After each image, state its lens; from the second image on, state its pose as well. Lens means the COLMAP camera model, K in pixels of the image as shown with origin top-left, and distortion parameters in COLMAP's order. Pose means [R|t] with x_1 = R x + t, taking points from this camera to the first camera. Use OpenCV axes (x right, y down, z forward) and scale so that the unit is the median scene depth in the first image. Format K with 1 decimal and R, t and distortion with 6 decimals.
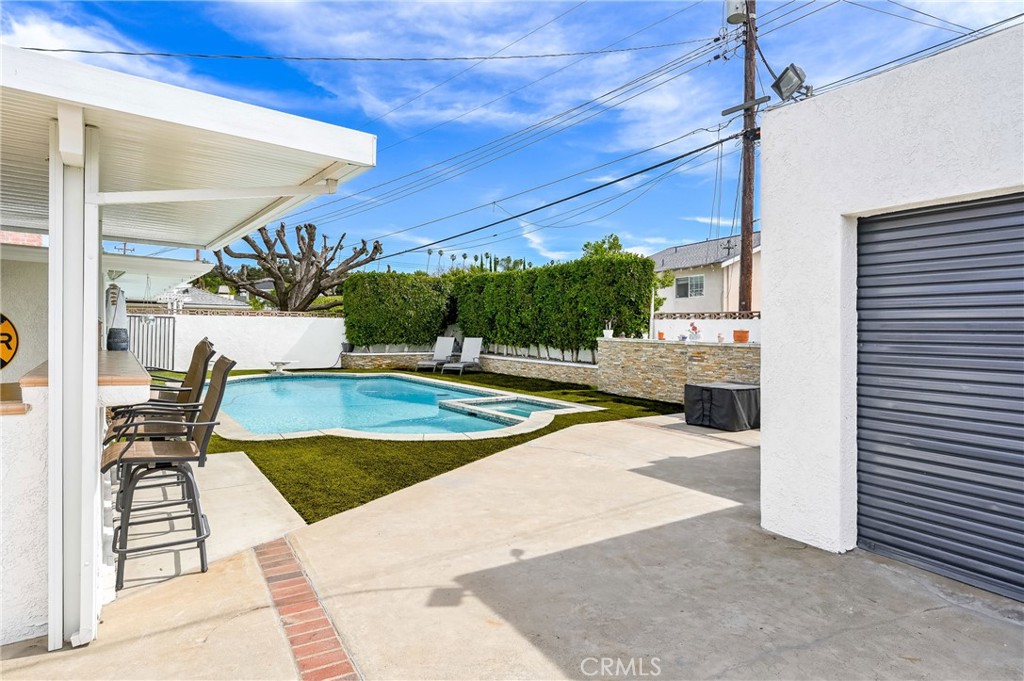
lens RADIAL K [[575.8, 0, 508.9], [0, 575.8, 339.4], [0, 0, 1]] dist [-0.003004, -0.000103]
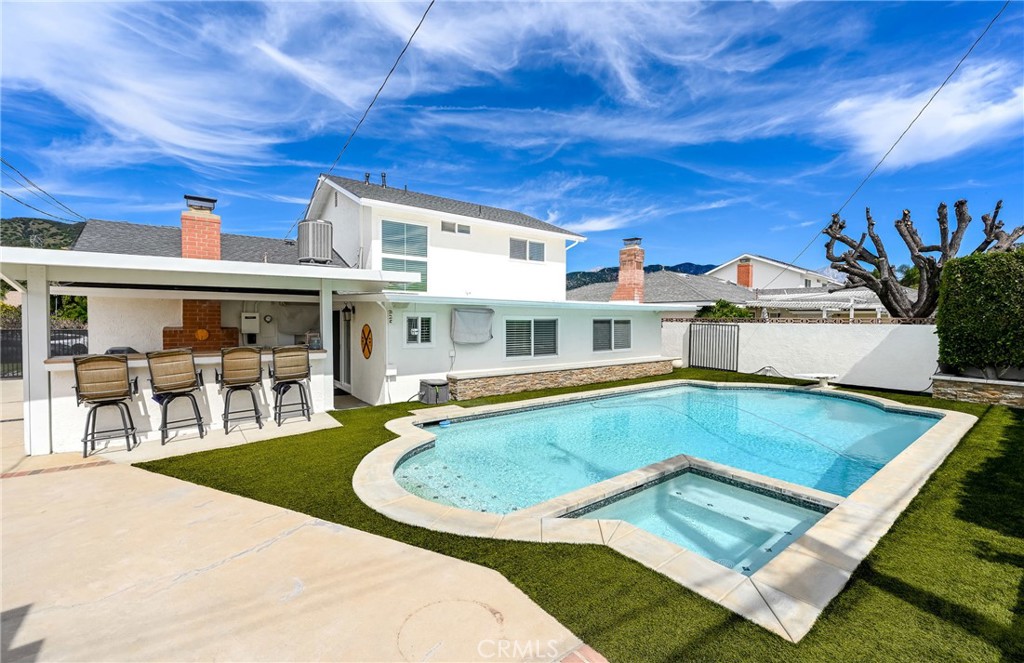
lens RADIAL K [[439.9, 0, 541.3], [0, 439.9, 325.2], [0, 0, 1]] dist [0.001121, -0.000240]
pose [[0.083921, 0.001302, -0.996472, 0.242178], [-0.026684, 0.999643, -0.000941, -0.025616], [0.996115, 0.026669, 0.083926, 0.512732]]
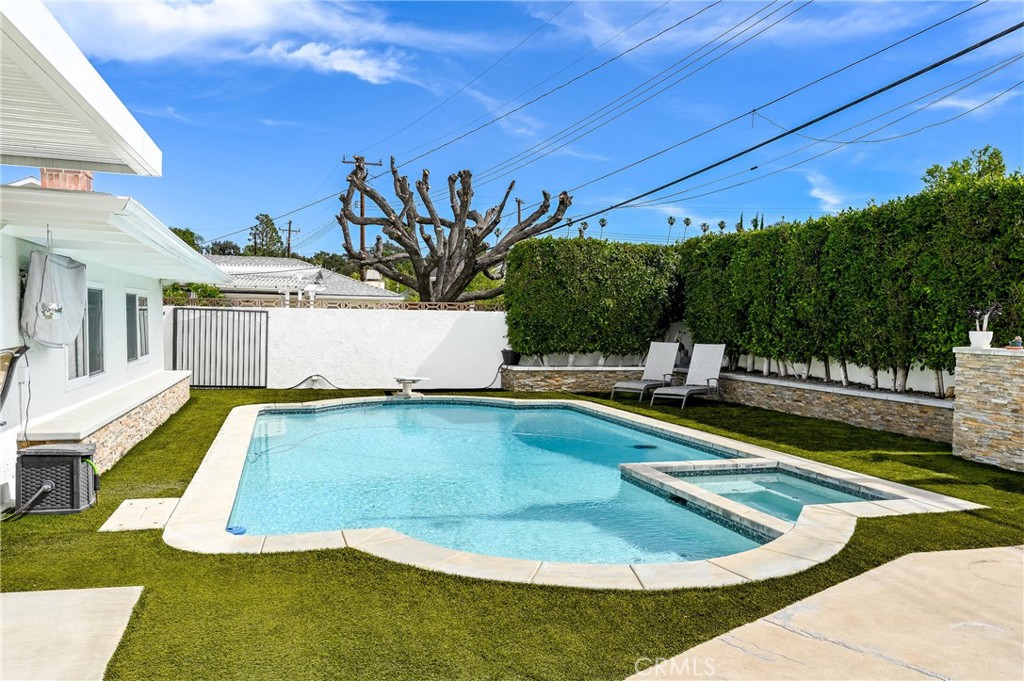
lens RADIAL K [[786.4, 0, 516.6], [0, 786.4, 384.1], [0, 0, 1]] dist [-0.026485, 0.044239]
pose [[0.945910, 0.024752, -0.323483, 0.012843], [-0.008023, 0.998565, 0.052947, -0.003050], [0.324330, -0.047488, 0.944751, 0.186609]]
